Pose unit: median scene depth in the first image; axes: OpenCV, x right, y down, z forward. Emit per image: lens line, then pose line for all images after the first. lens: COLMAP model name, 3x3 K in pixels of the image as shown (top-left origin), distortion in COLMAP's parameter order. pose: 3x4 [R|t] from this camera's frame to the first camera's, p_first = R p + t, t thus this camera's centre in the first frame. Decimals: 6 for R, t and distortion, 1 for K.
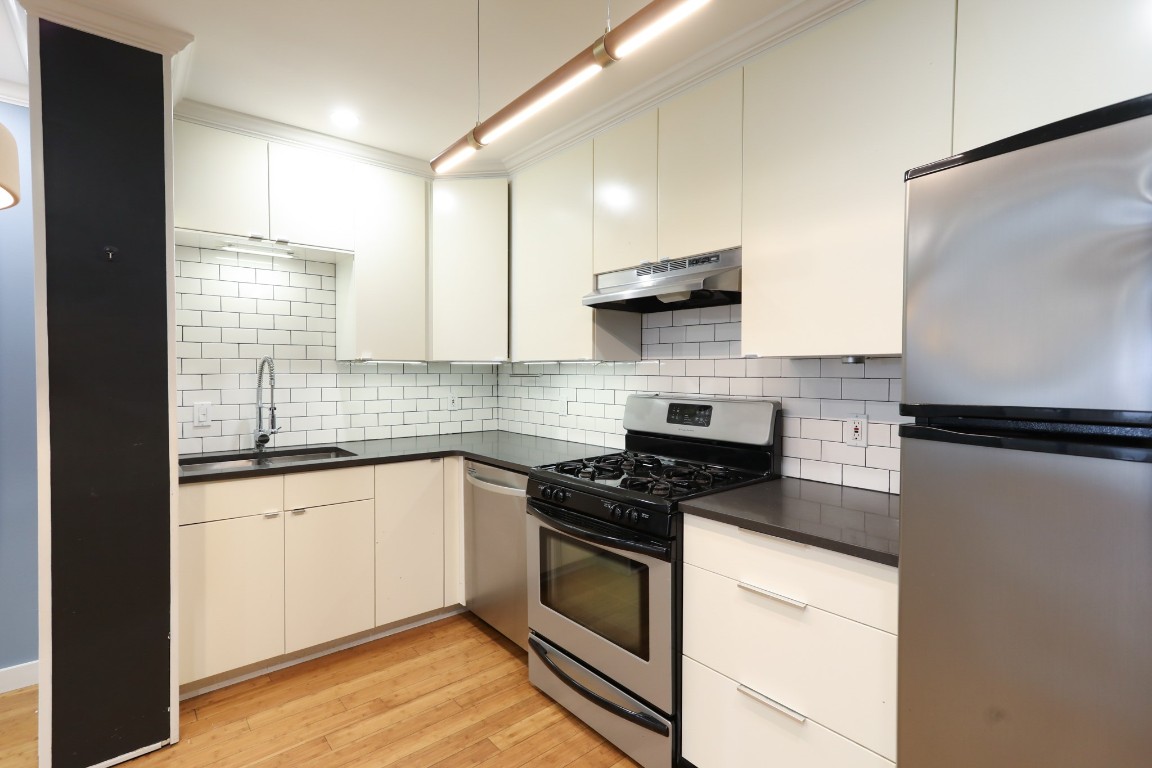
lens RADIAL K [[549.3, 0, 569.0], [0, 549.3, 378.1], [0, 0, 1]] dist [0.011923, 0.000435]
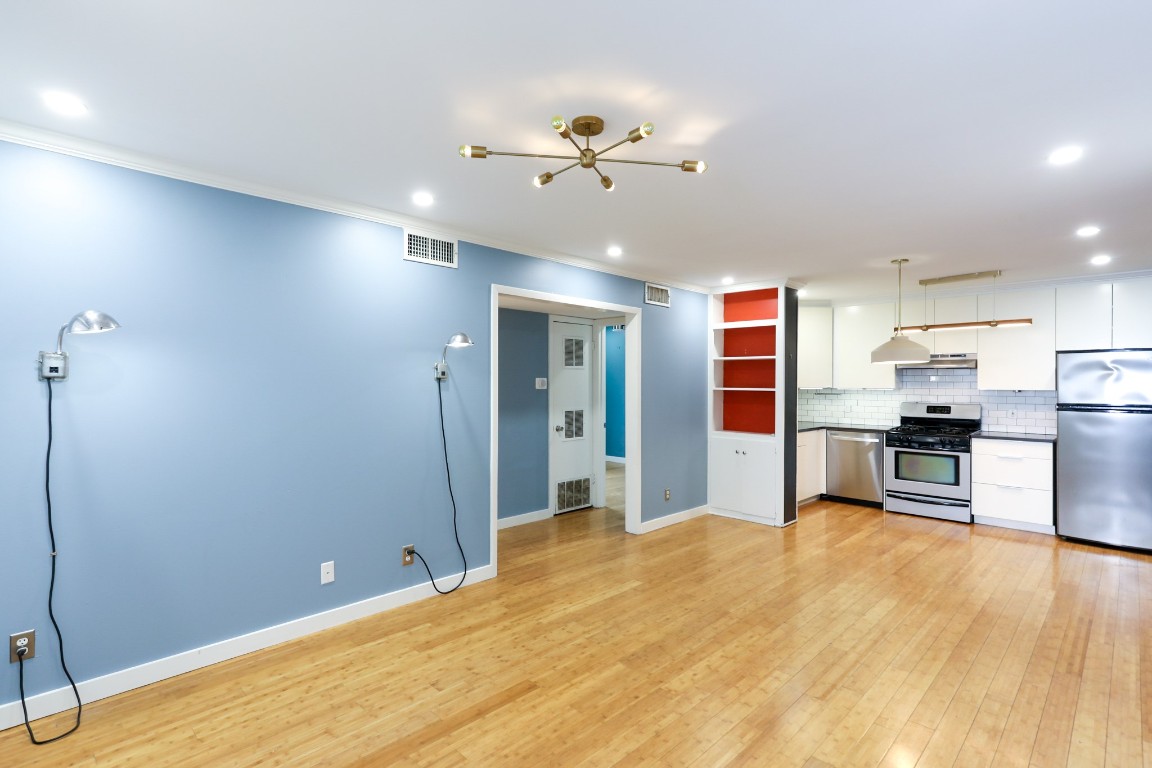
lens RADIAL K [[549.3, 0, 570.9], [0, 549.3, 379.3], [0, 0, 1]] dist [0.011923, 0.000435]
pose [[0.995441, 0.002182, 0.095354, -1.873723], [-0.000213, 0.999787, -0.020660, -0.026844], [-0.095379, 0.020546, 0.995229, -1.545999]]
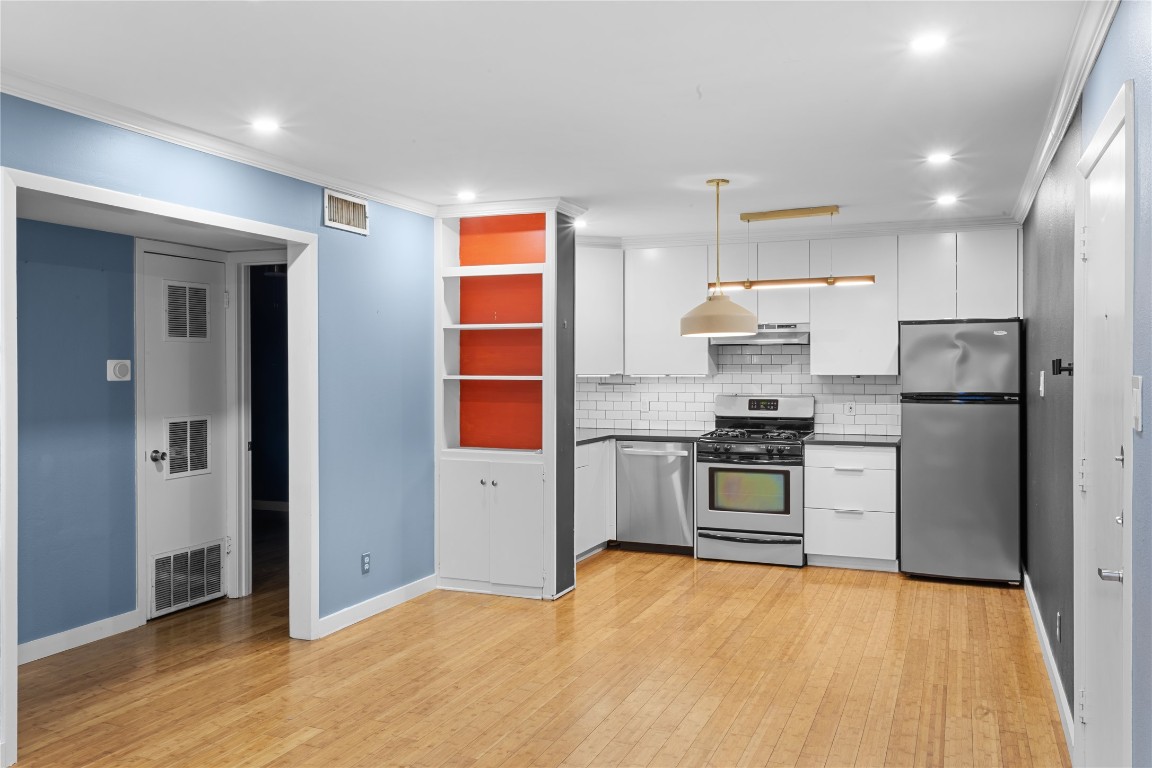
lens RADIAL K [[917.7, 0, 568.7], [0, 917.7, 373.4], [0, 0, 1]] dist [0.015550, 0.002847]
pose [[0.882817, -0.006615, 0.469670, -1.848597], [0.011009, 0.999918, -0.006610, -0.026273], [-0.469588, 0.011007, 0.882817, -1.439643]]
